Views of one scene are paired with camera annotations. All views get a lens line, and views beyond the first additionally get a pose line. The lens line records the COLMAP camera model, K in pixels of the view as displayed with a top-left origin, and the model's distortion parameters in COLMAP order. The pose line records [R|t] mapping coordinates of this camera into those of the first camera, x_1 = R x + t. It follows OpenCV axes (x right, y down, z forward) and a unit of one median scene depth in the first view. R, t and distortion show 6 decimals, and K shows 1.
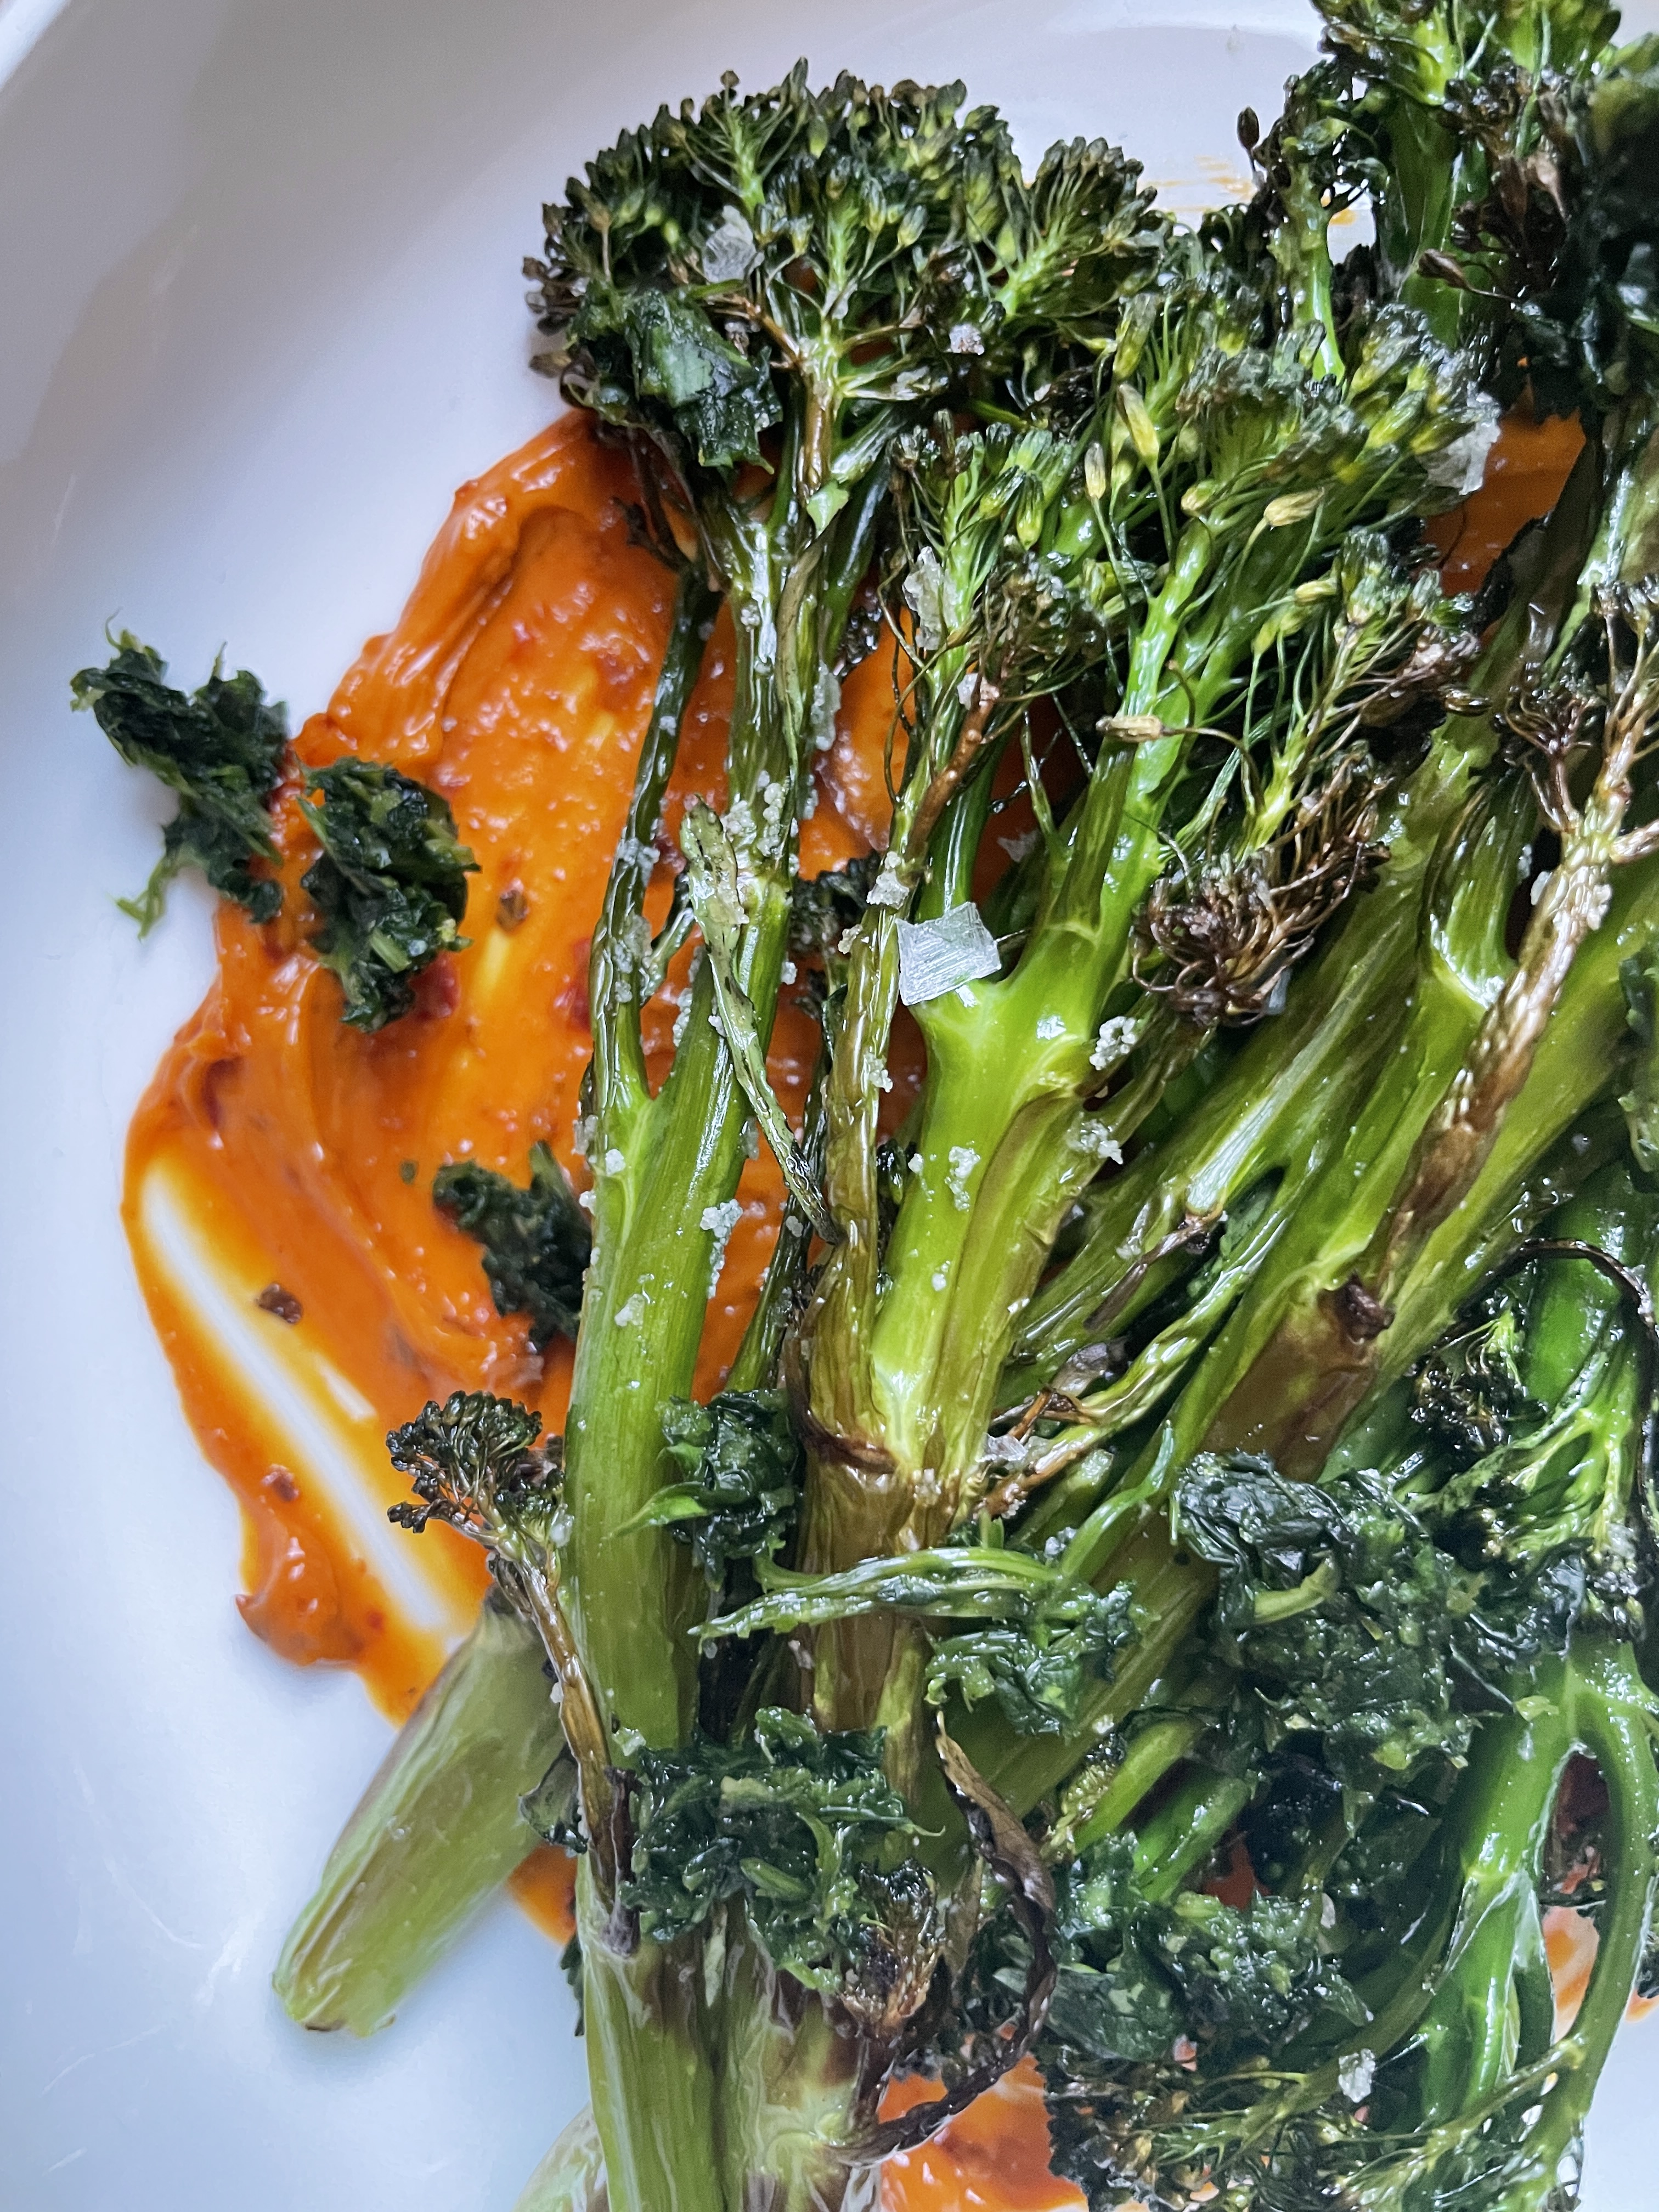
lens RADIAL K [[1850.0, 0, 829.5], [0, 1850.0, 1106.0], [0, 0, 1]] dist [0.097438, -0.255619]
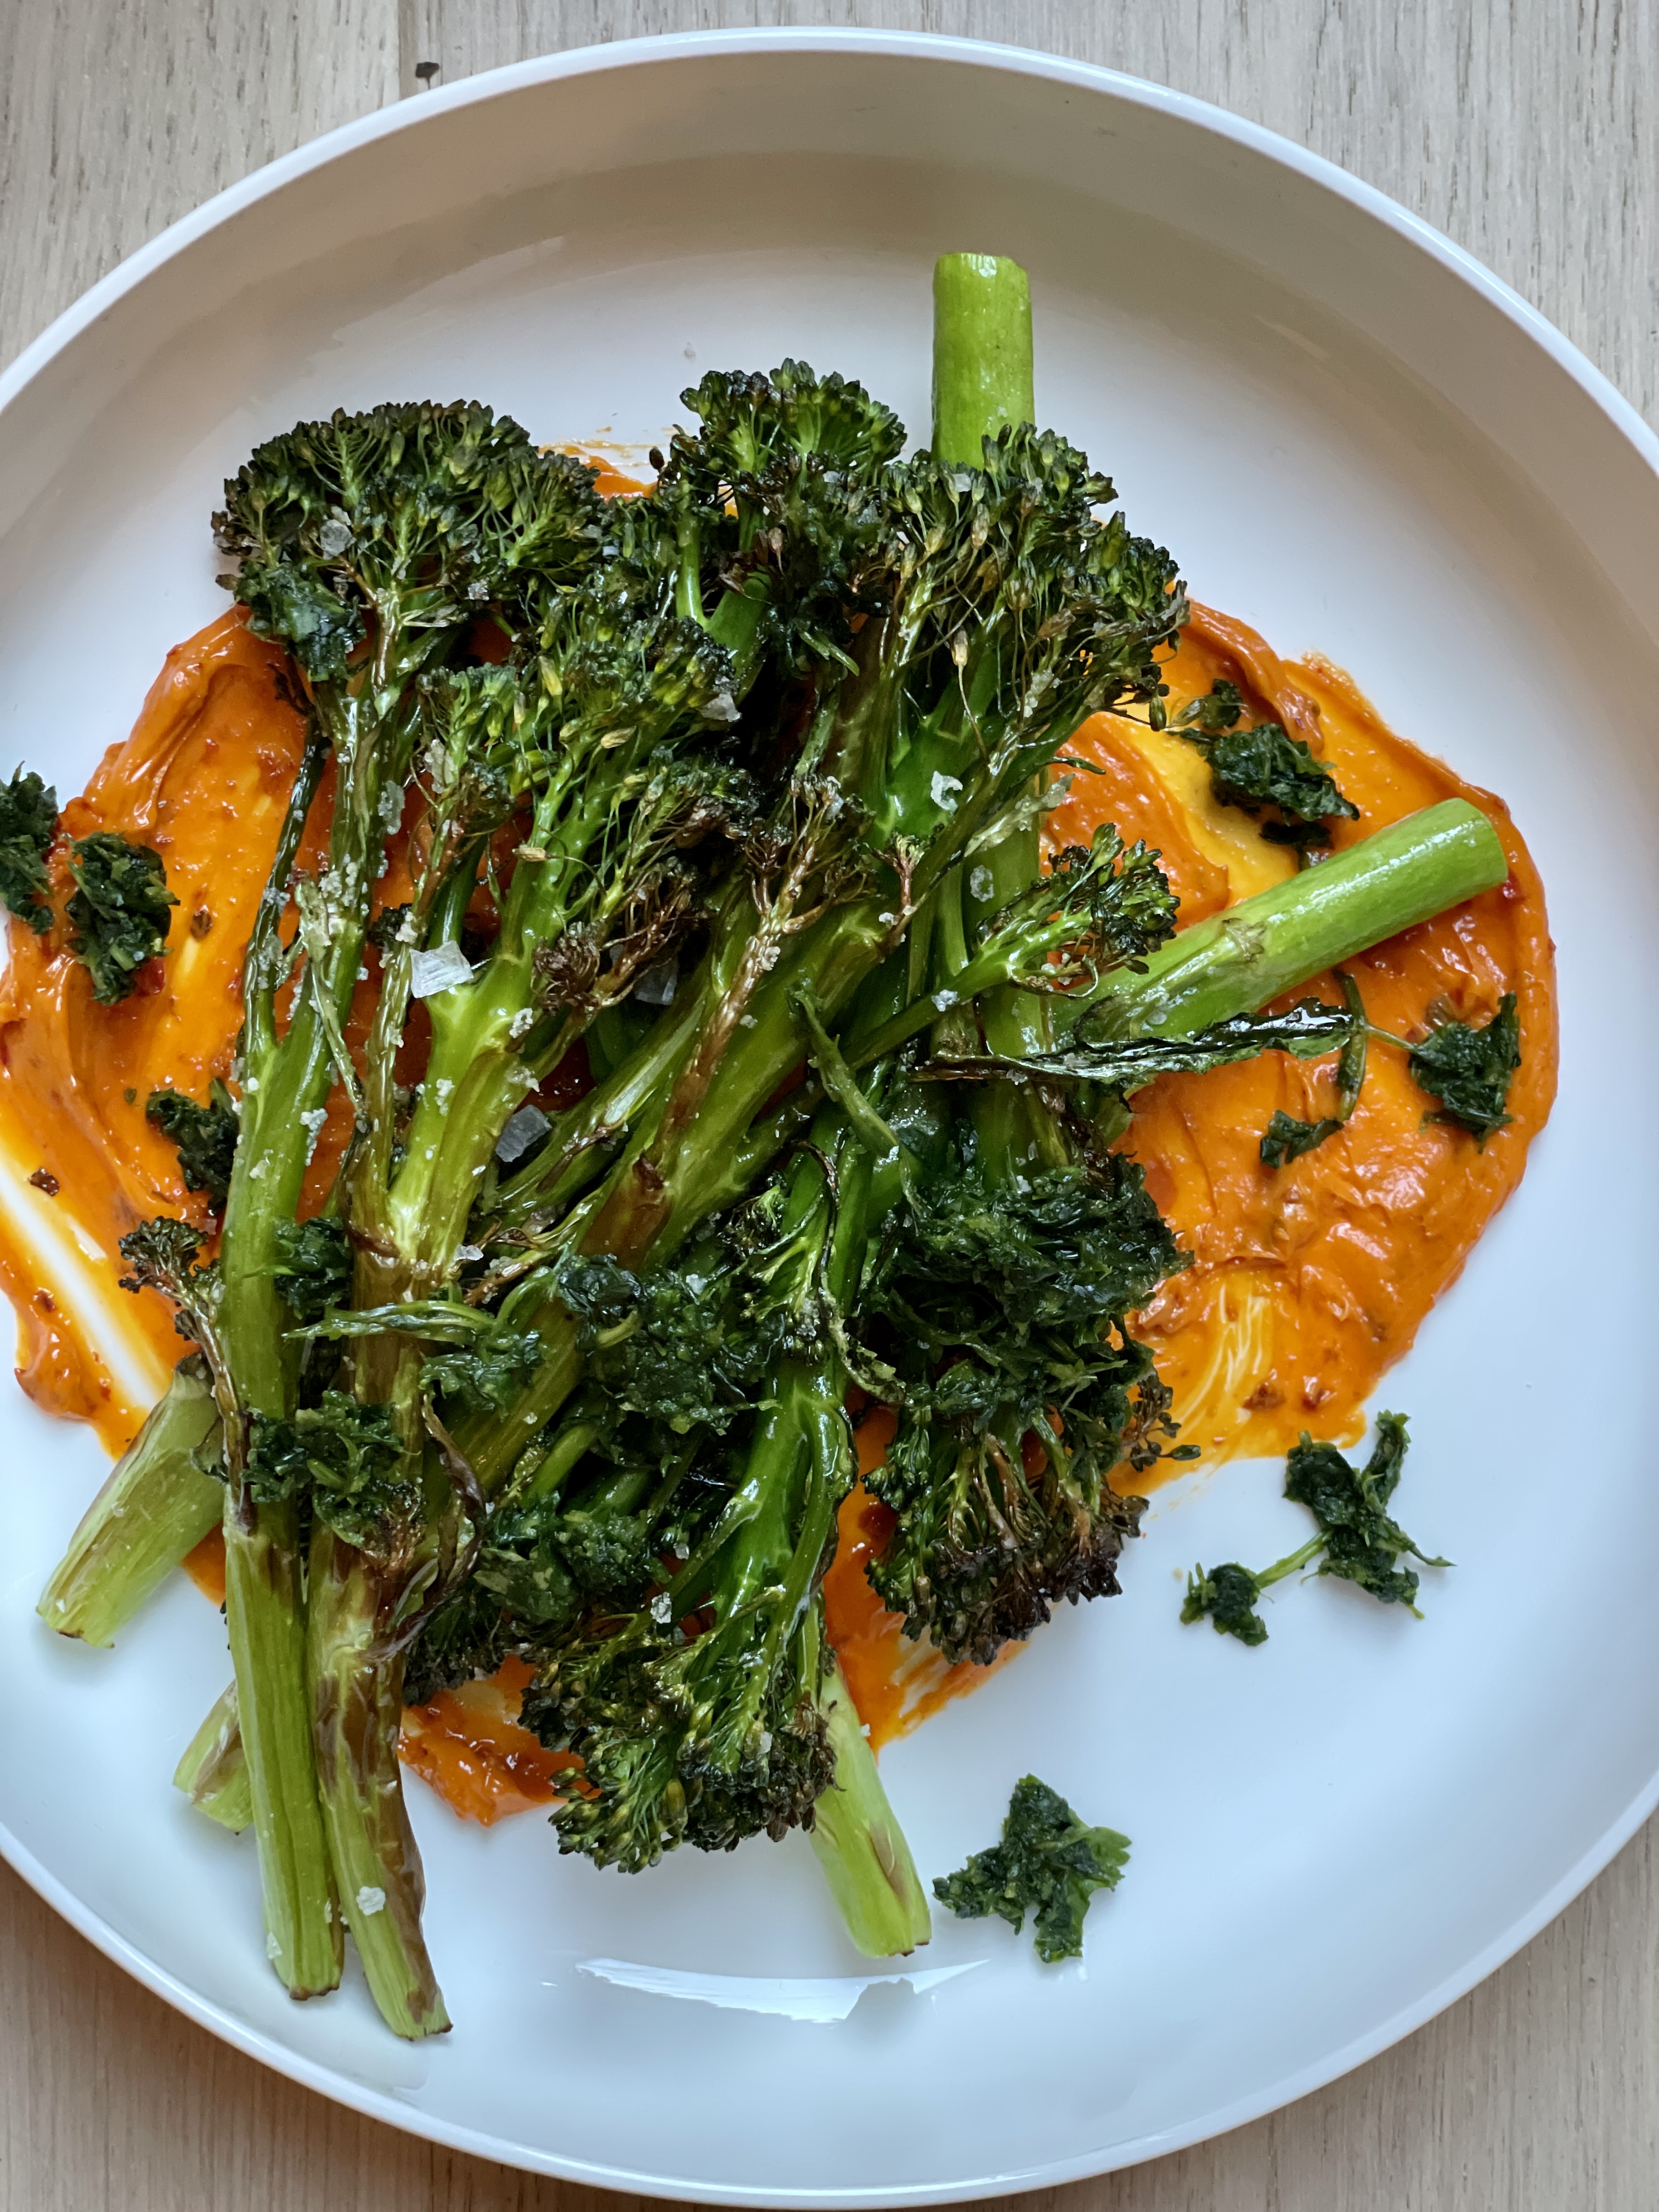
lens RADIAL K [[3331.8, 0, 830.2], [0, 3331.8, 1154.2], [0, 0, 1]] dist [0.017653, 1.193318]
pose [[0.999683, 0.023354, -0.009381, 0.442382], [-0.023076, 0.999320, 0.028747, -0.006319], [0.010046, -0.028521, 0.999543, -2.051811]]
